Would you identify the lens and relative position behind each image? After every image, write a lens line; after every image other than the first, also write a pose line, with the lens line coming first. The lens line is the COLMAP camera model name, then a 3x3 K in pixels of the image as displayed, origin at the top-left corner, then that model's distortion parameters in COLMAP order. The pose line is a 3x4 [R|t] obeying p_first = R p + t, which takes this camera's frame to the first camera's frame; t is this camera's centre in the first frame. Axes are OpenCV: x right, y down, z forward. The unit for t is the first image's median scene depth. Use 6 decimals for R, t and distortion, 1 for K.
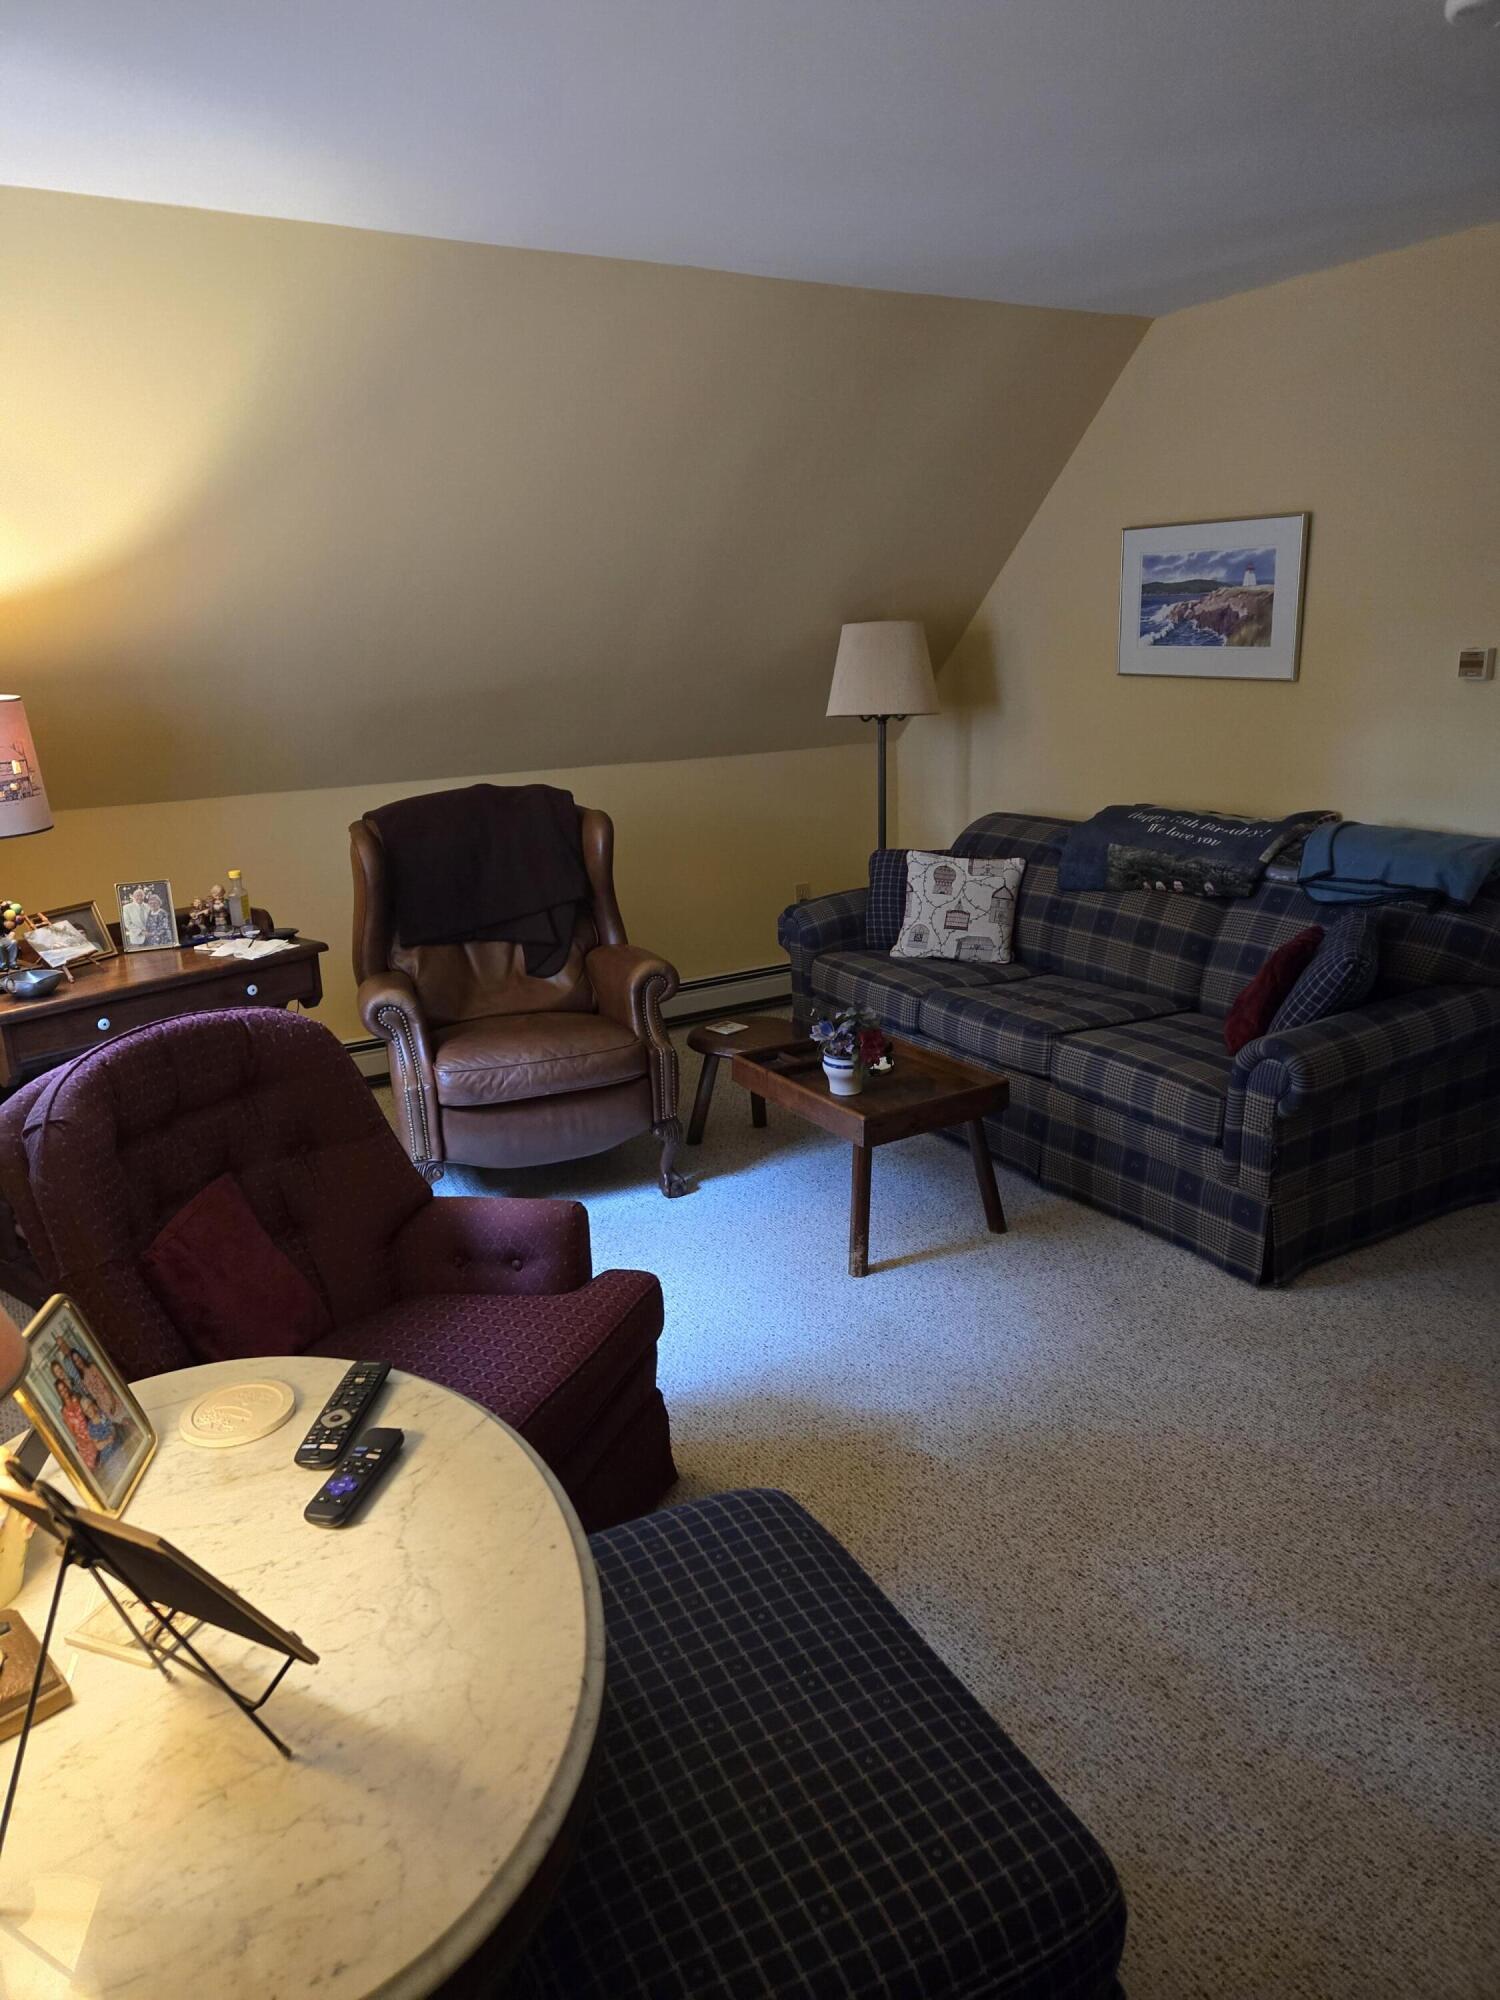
lens RADIAL K [[1335.4, 0, 751.5], [0, 1335.4, 1002.5], [0, 0, 1]] dist [0.056056, -0.041995]
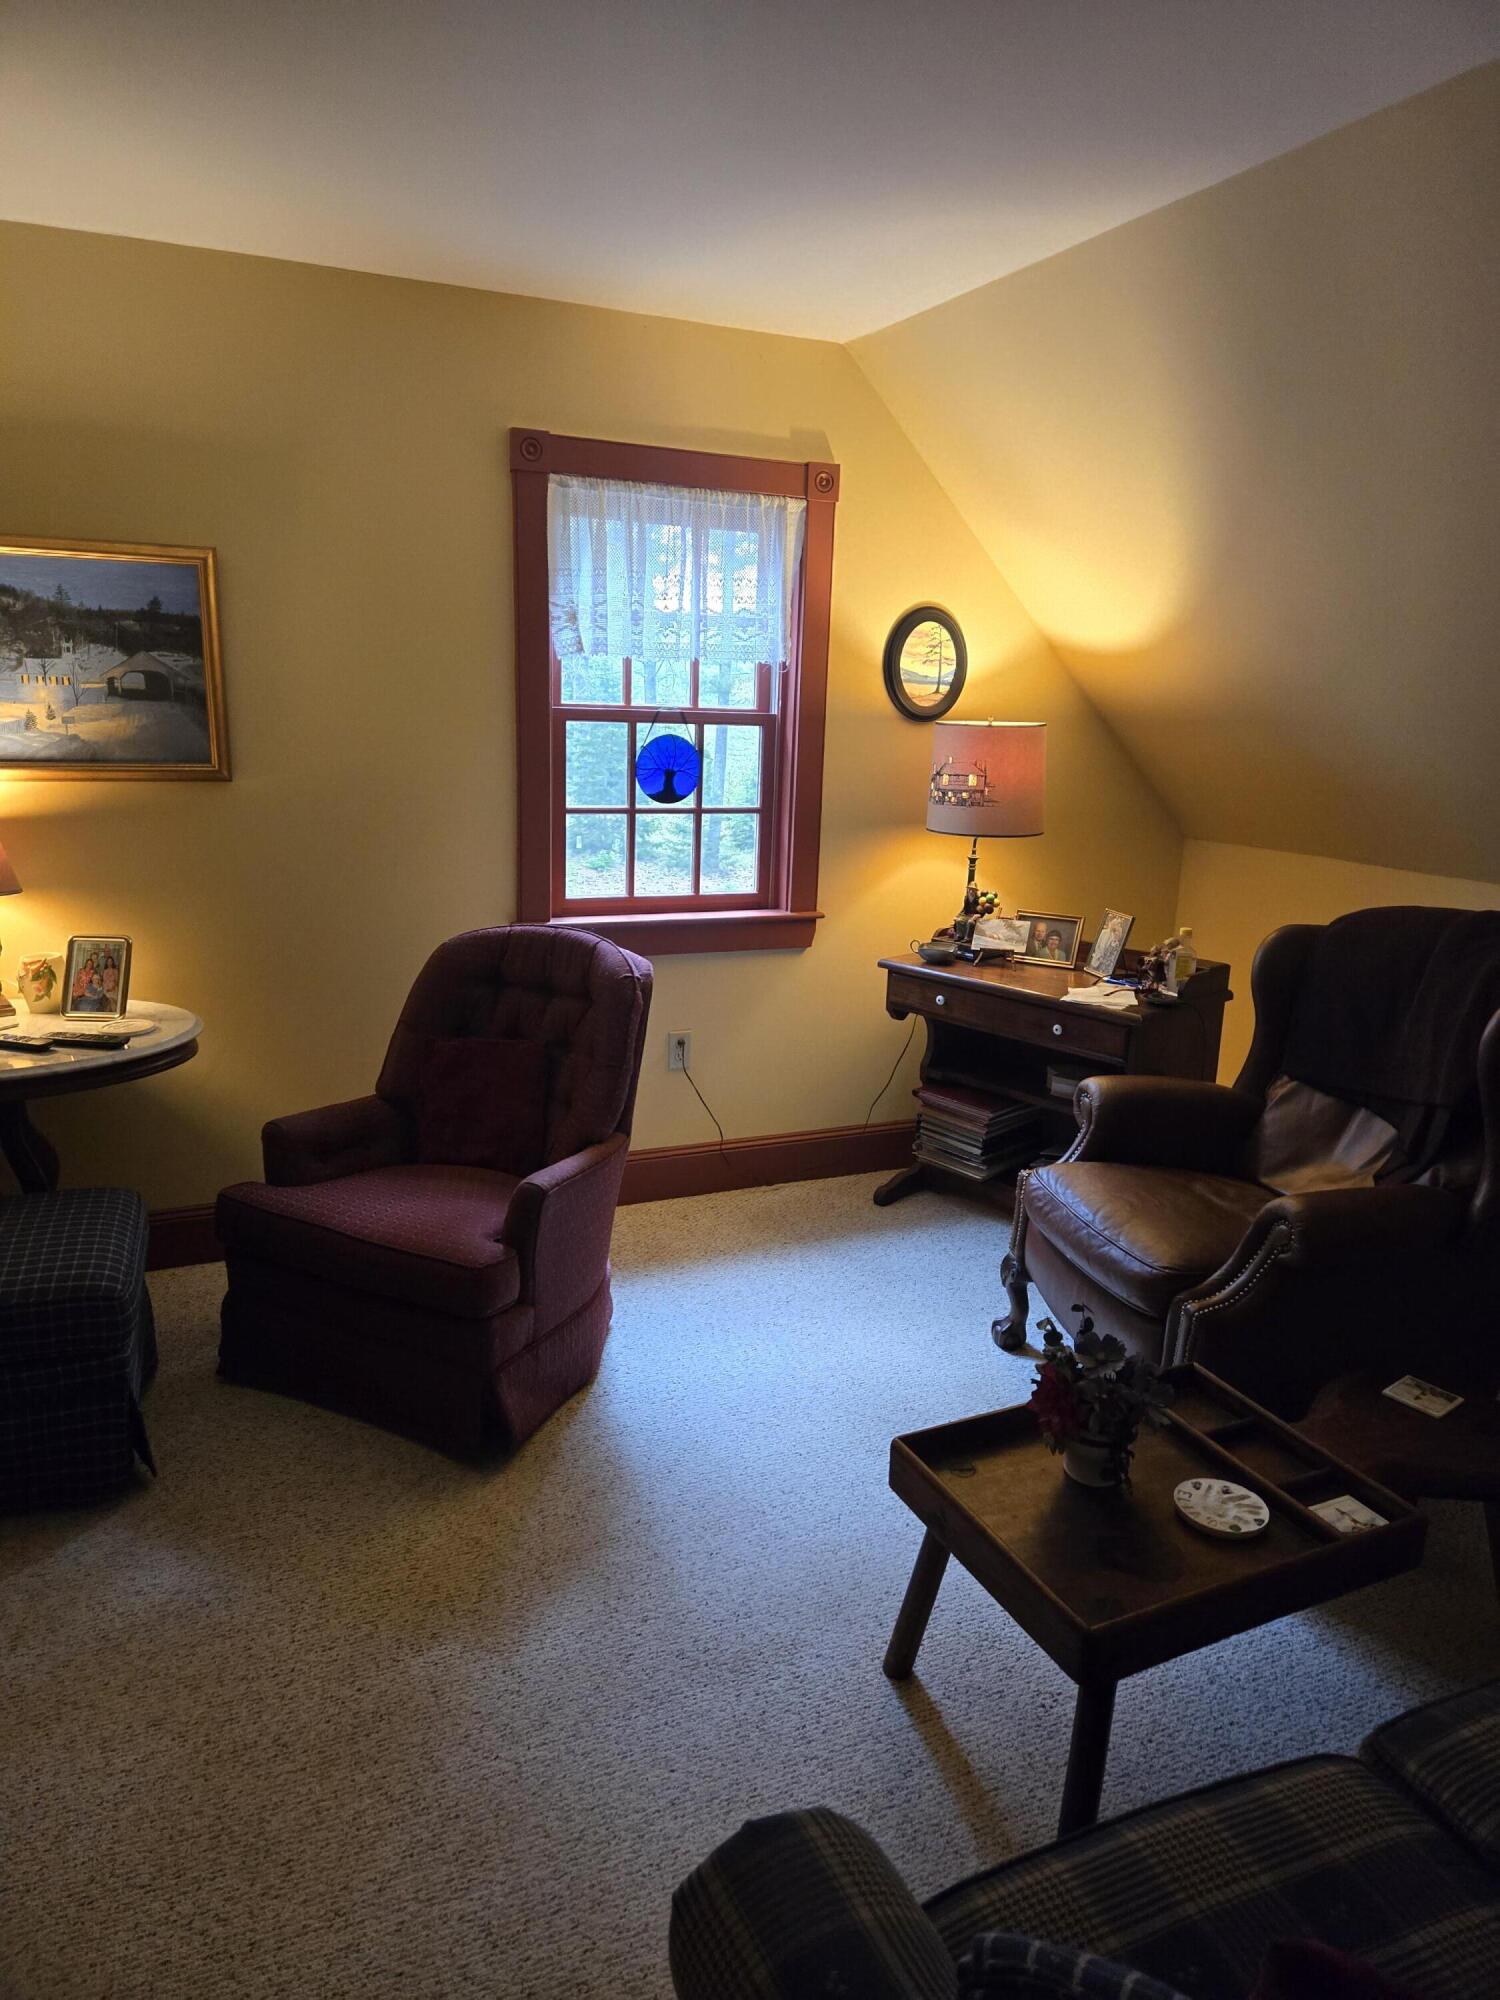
lens RADIAL K [[1335.4, 0, 749.3], [0, 1335.4, 999.6], [0, 0, 1]] dist [0.056056, -0.041995]
pose [[-0.127163, 0.262731, -0.956453, 0.723627], [-0.291302, 0.911866, 0.289213, -0.302290], [0.948142, 0.315394, -0.039421, 0.981731]]
